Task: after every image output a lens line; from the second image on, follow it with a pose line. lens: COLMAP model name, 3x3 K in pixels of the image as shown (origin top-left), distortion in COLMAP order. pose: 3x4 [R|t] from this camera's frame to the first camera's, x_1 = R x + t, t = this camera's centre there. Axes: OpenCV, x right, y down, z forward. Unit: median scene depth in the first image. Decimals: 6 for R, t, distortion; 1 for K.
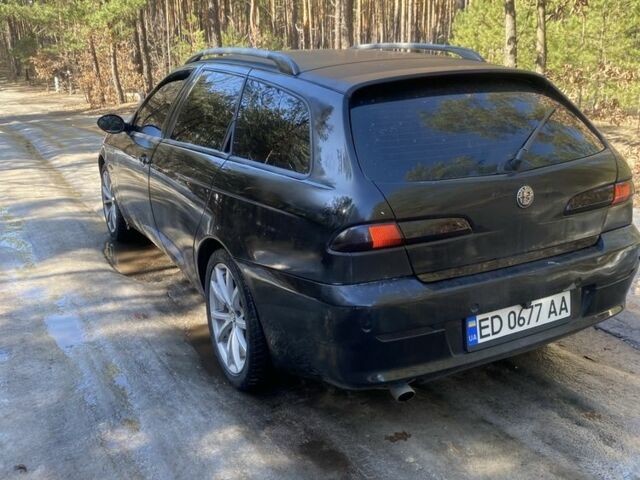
lens RADIAL K [[670.1, 0, 320.0], [0, 670.1, 240.0], [0, 0, 1]] dist [0.104374, -0.263801]
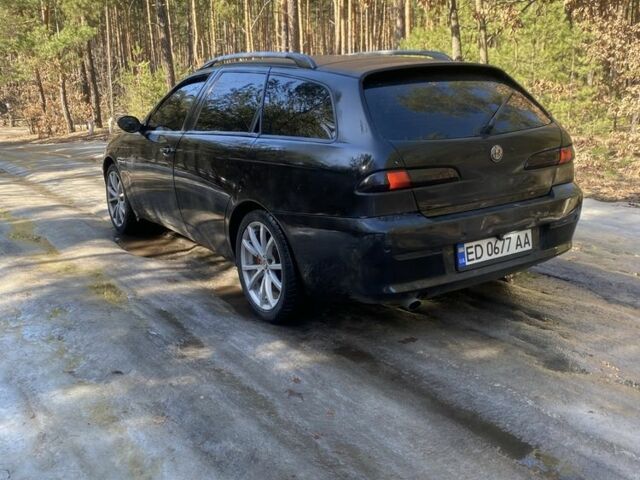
lens RADIAL K [[670.1, 0, 320.0], [0, 670.1, 240.0], [0, 0, 1]] dist [0.104374, -0.263801]
pose [[0.996040, -0.028516, 0.084213, -0.132143], [0.032261, 0.998535, -0.043445, 0.126074], [-0.082851, 0.045990, 0.995500, -0.237860]]
